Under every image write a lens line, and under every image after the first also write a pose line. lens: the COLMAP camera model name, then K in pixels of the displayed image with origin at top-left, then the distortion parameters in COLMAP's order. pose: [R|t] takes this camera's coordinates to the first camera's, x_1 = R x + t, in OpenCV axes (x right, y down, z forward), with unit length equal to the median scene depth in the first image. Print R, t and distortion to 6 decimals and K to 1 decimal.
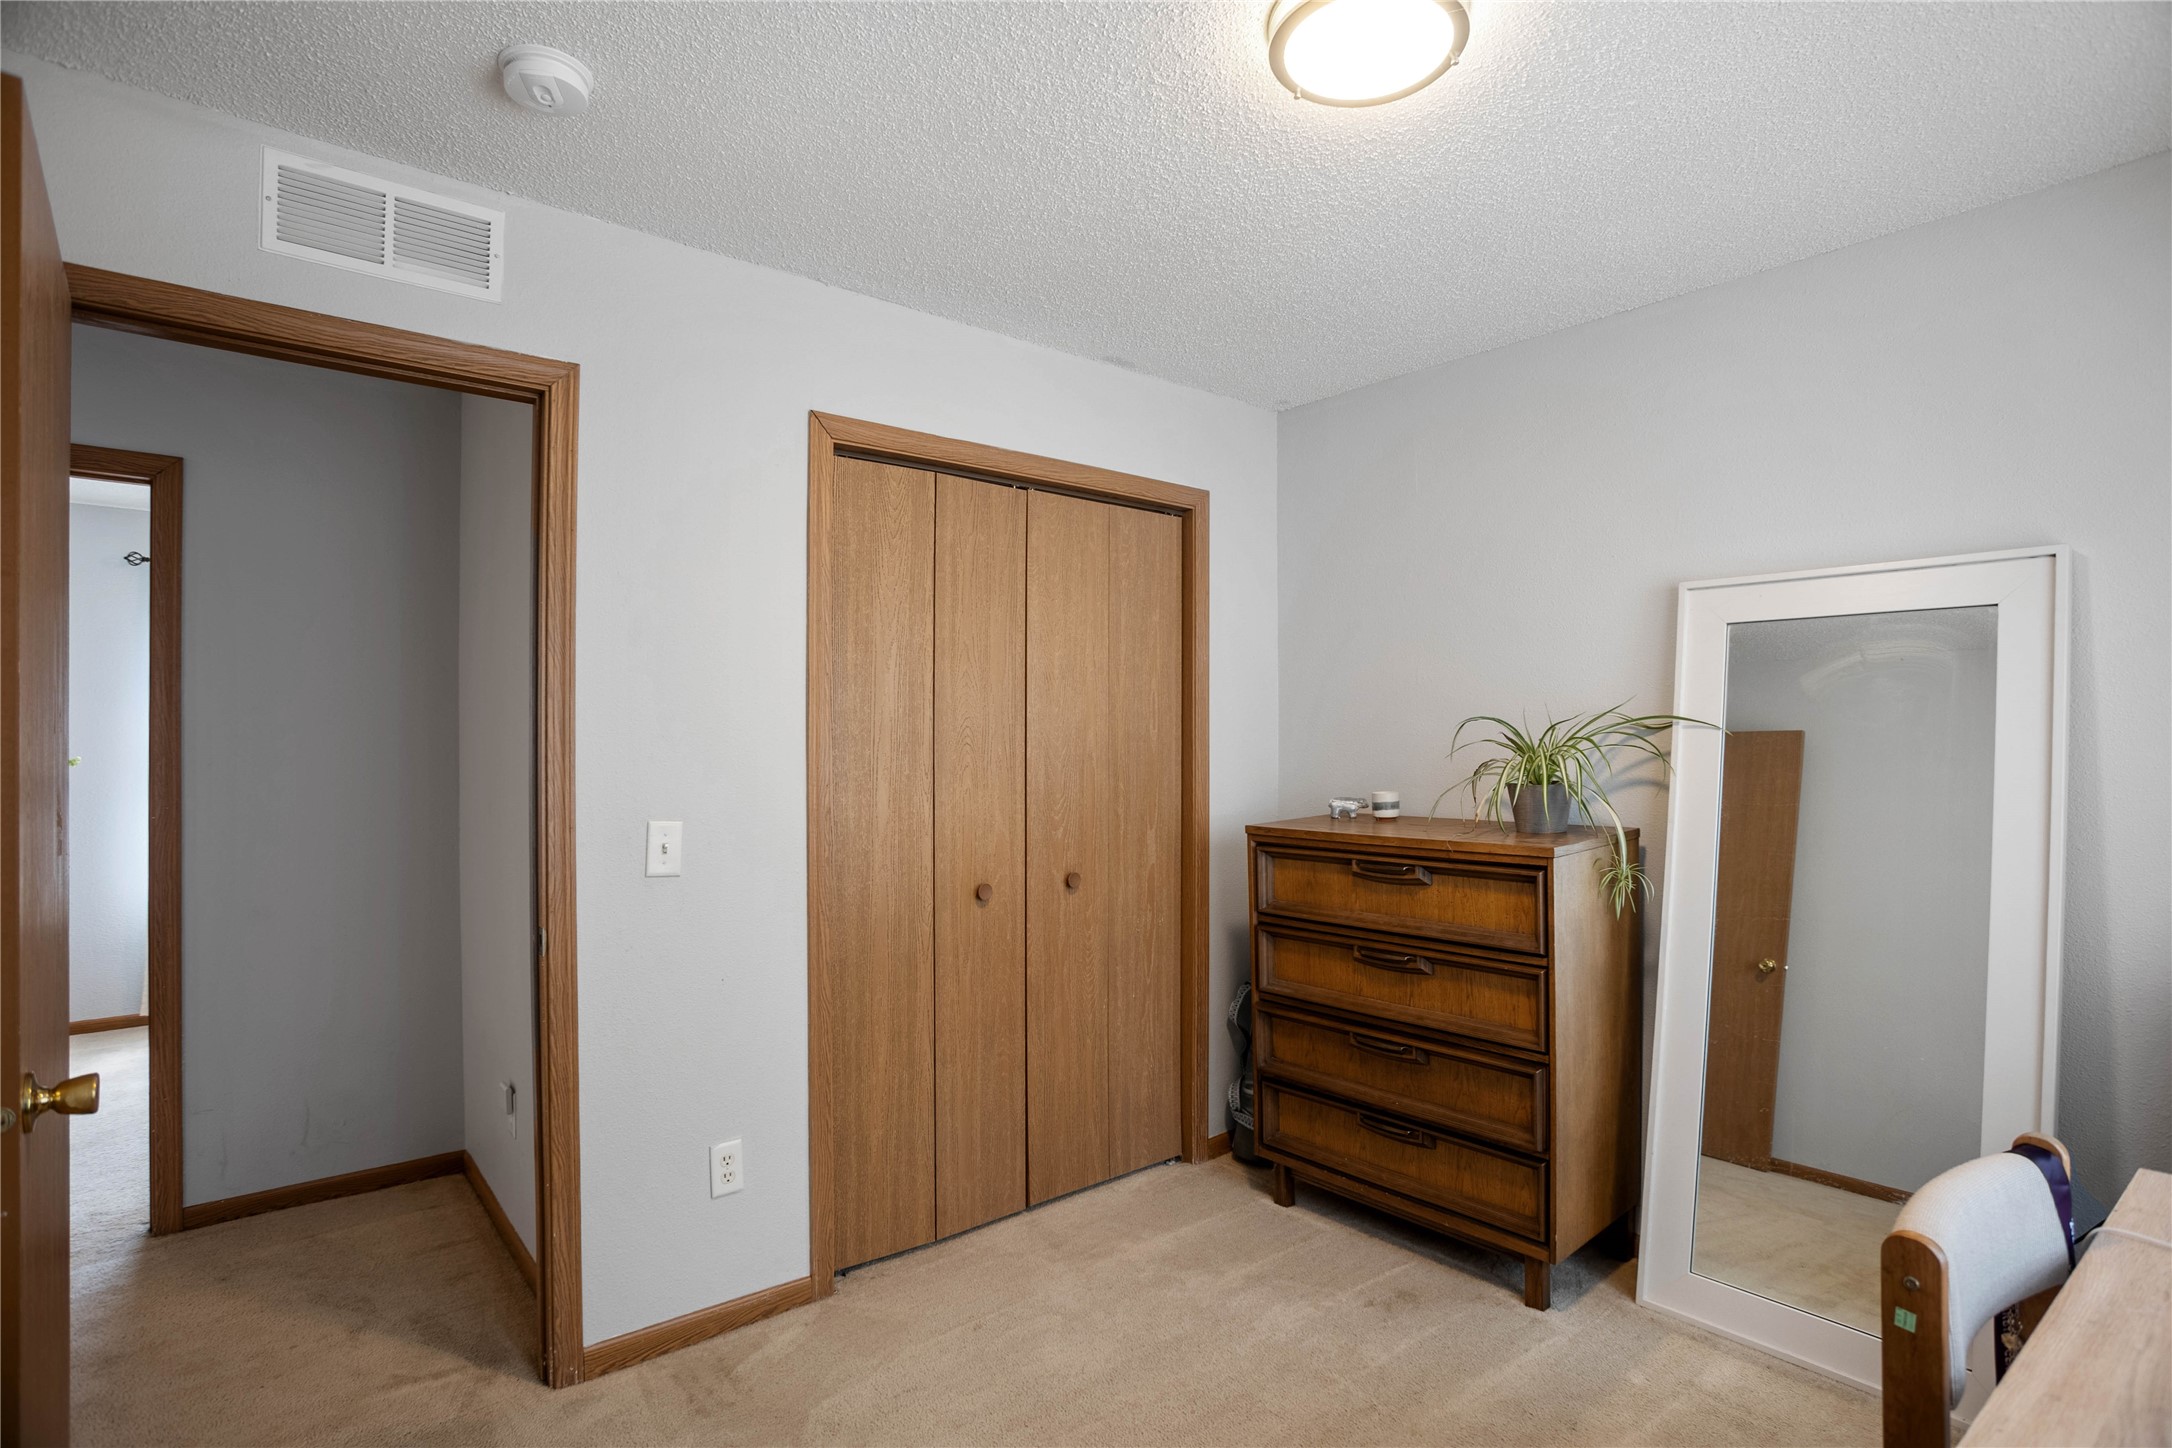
lens RADIAL K [[1093.1, 0, 1098.7], [0, 1093.1, 752.4], [0, 0, 1]] dist [-0.092268, 0.050094]
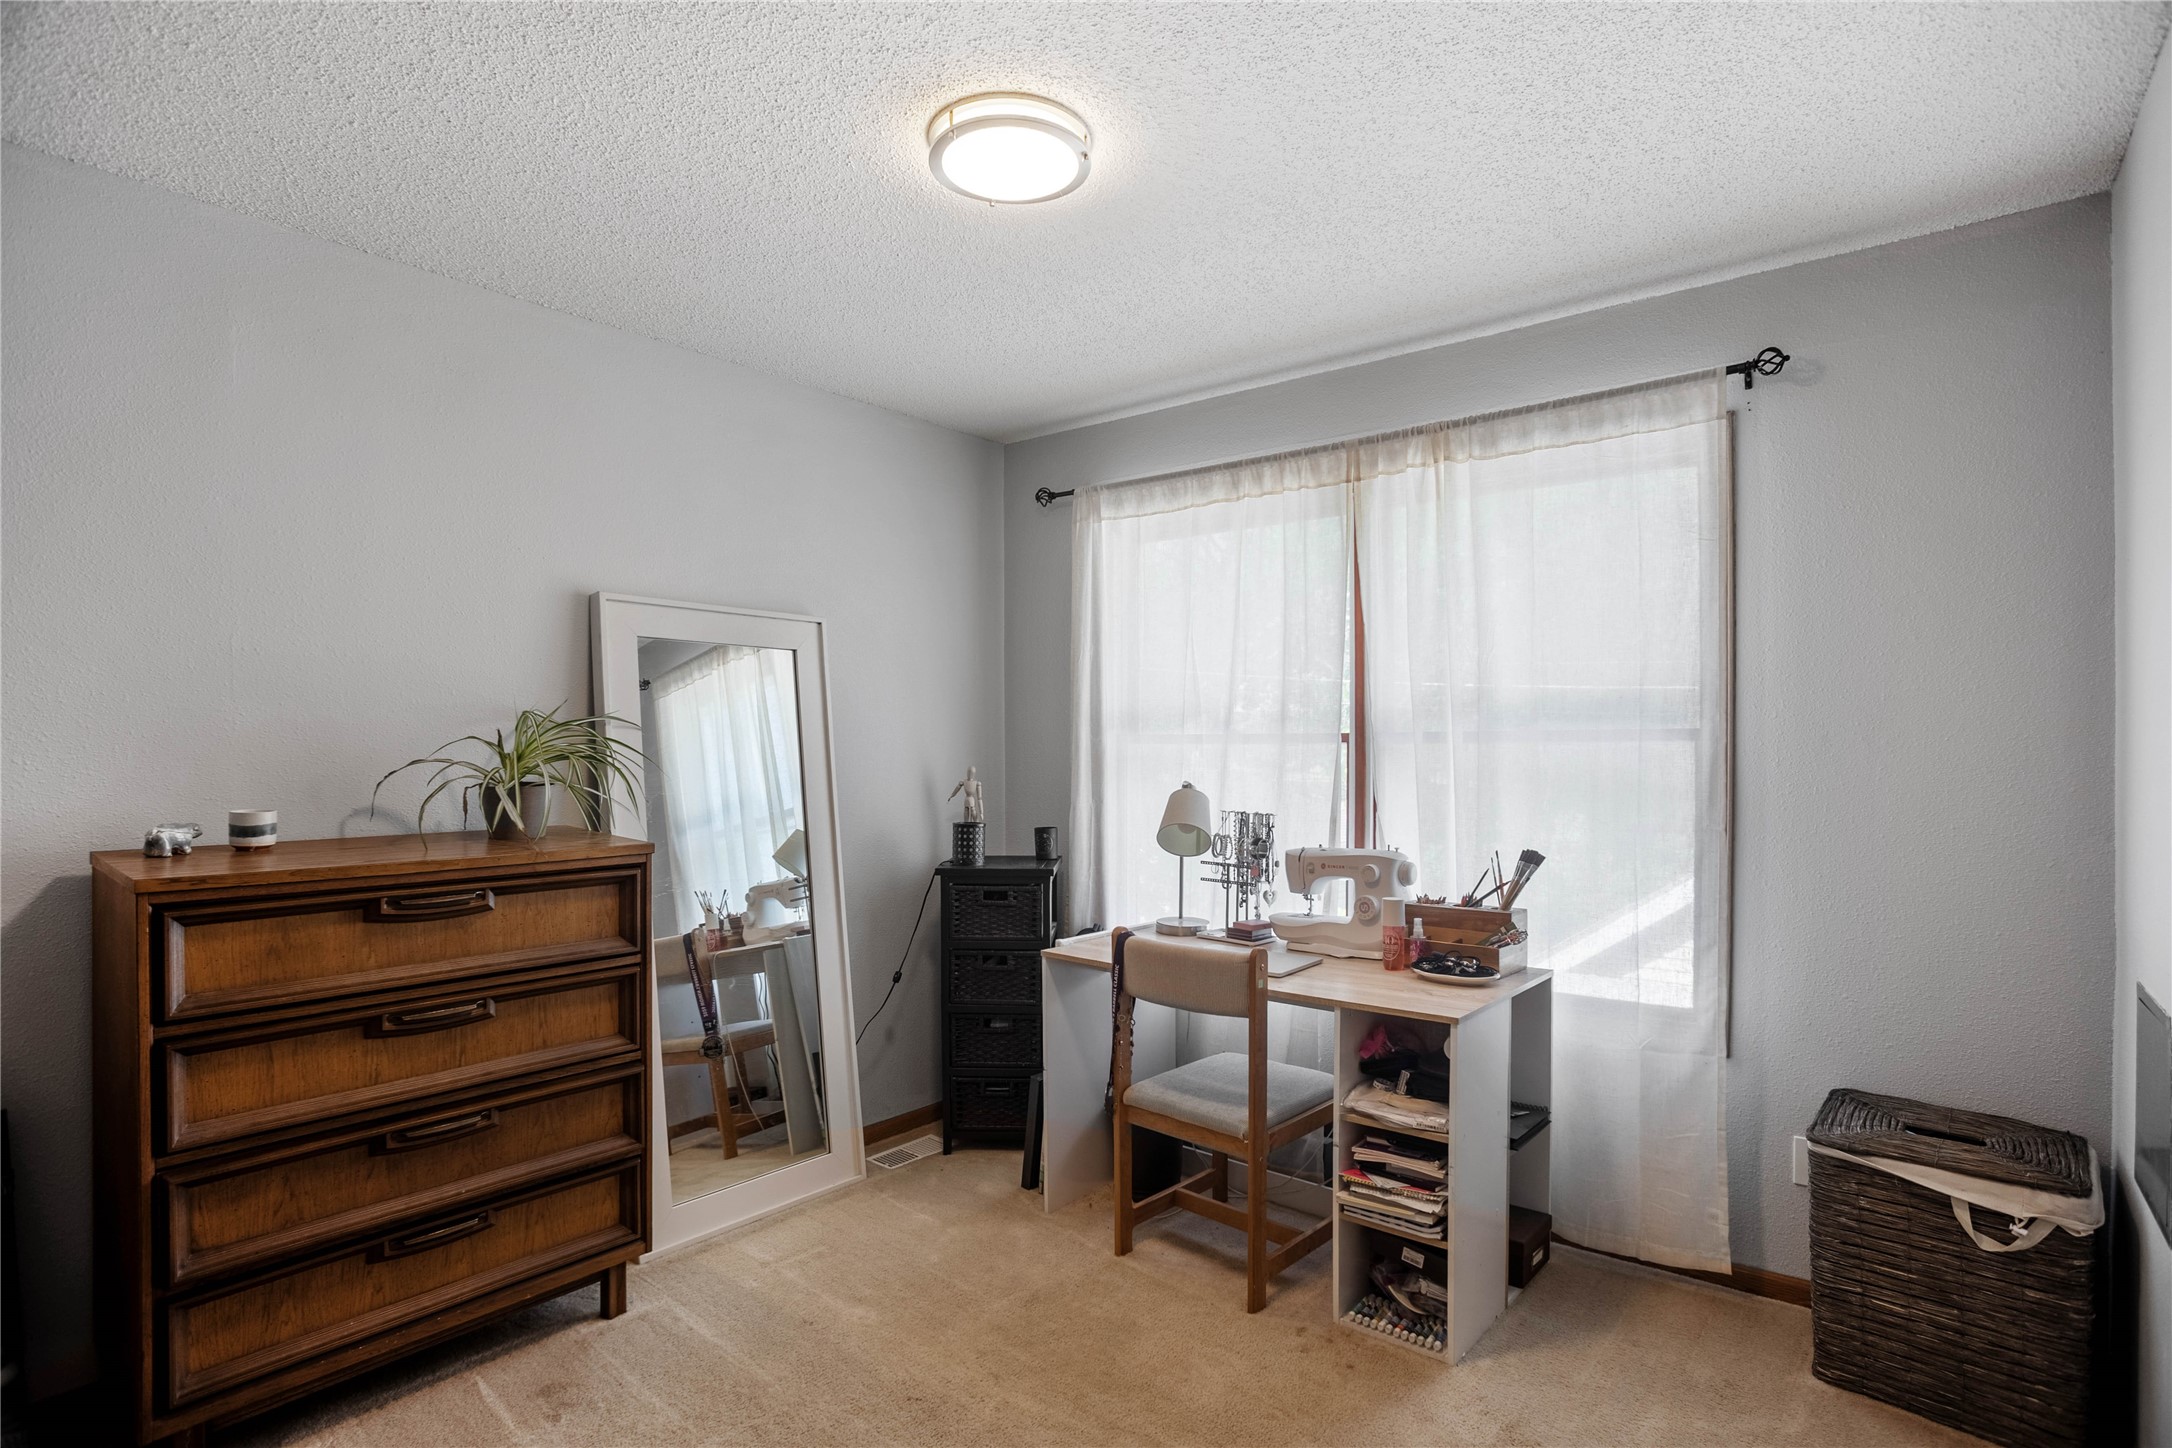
lens RADIAL K [[1093.1, 0, 1098.7], [0, 1093.1, 752.4], [0, 0, 1]] dist [-0.092268, 0.050094]
pose [[-0.208095, -0.005409, 0.978094, -0.590752], [0.006064, 0.999958, 0.006820, -0.002113], [-0.978090, 0.007351, -0.208054, 0.706464]]
